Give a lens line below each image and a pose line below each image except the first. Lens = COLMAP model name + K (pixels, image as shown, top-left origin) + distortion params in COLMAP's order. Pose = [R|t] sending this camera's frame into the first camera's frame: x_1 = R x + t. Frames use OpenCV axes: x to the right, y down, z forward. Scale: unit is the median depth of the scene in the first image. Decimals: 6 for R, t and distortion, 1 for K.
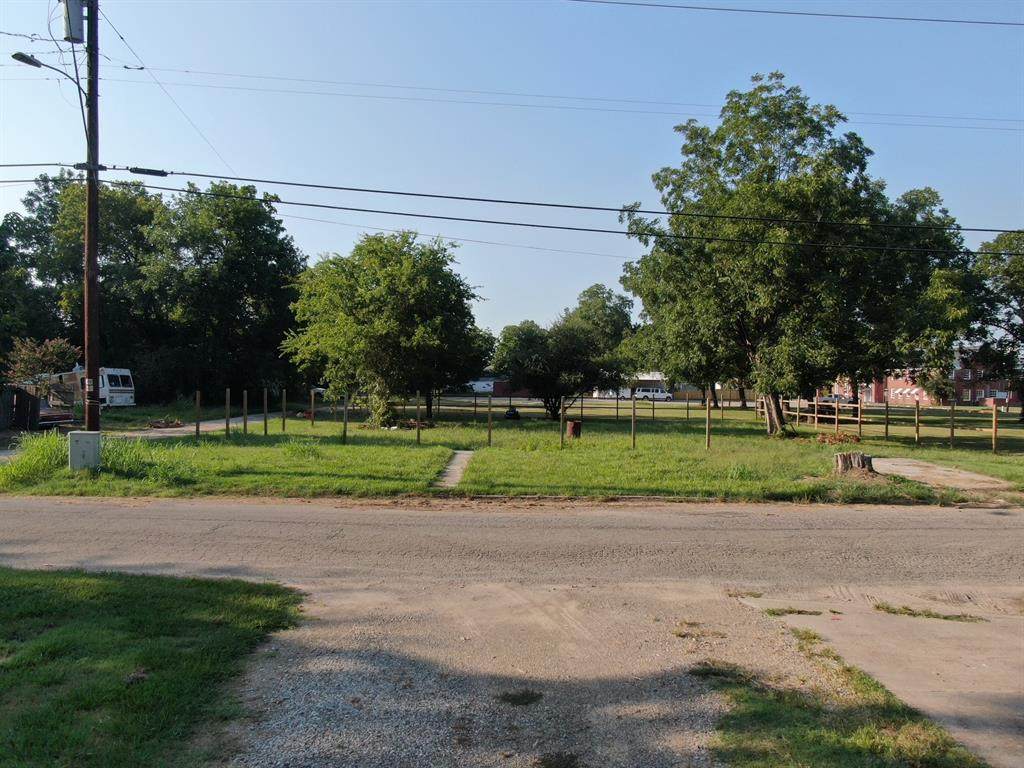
lens RADIAL K [[756.1, 0, 512.0], [0, 756.1, 384.0], [0, 0, 1]] dist [-0.004795, 0.007262]
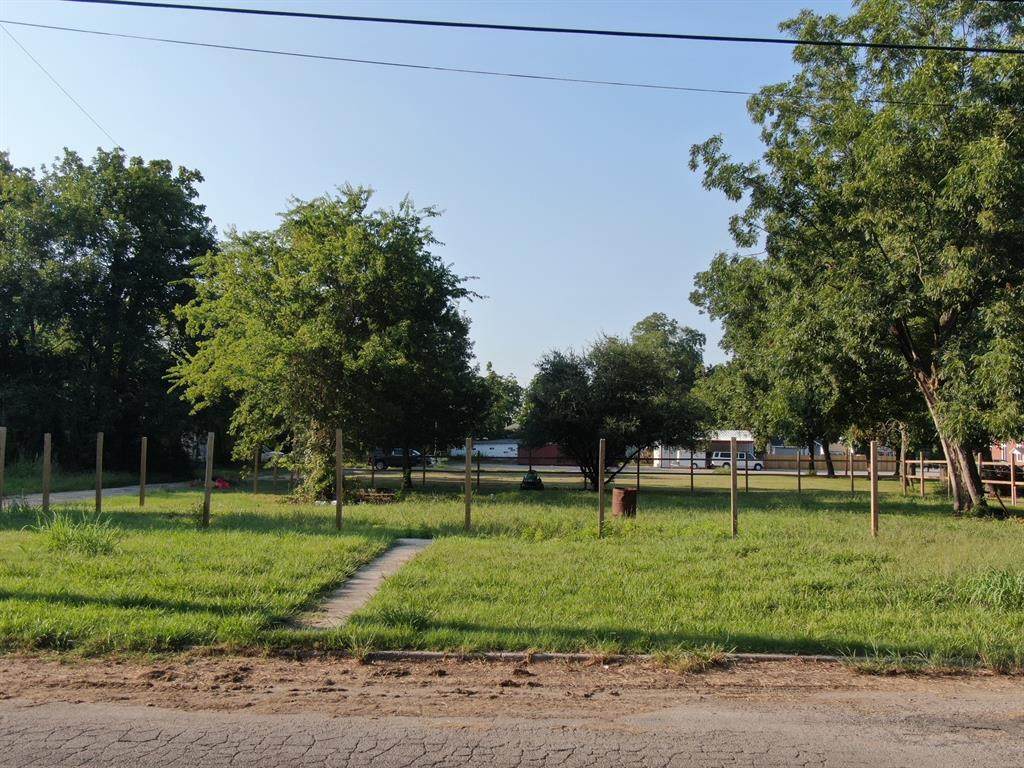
lens RADIAL K [[933.9, 0, 512.0], [0, 933.9, 384.0], [0, 0, 1]] dist [-0.002936, -0.004176]
pose [[0.999137, -0.004624, -0.041268, 0.021451], [0.001470, 0.997097, -0.076133, 0.019379], [0.041500, 0.076007, 0.996243, 0.227251]]
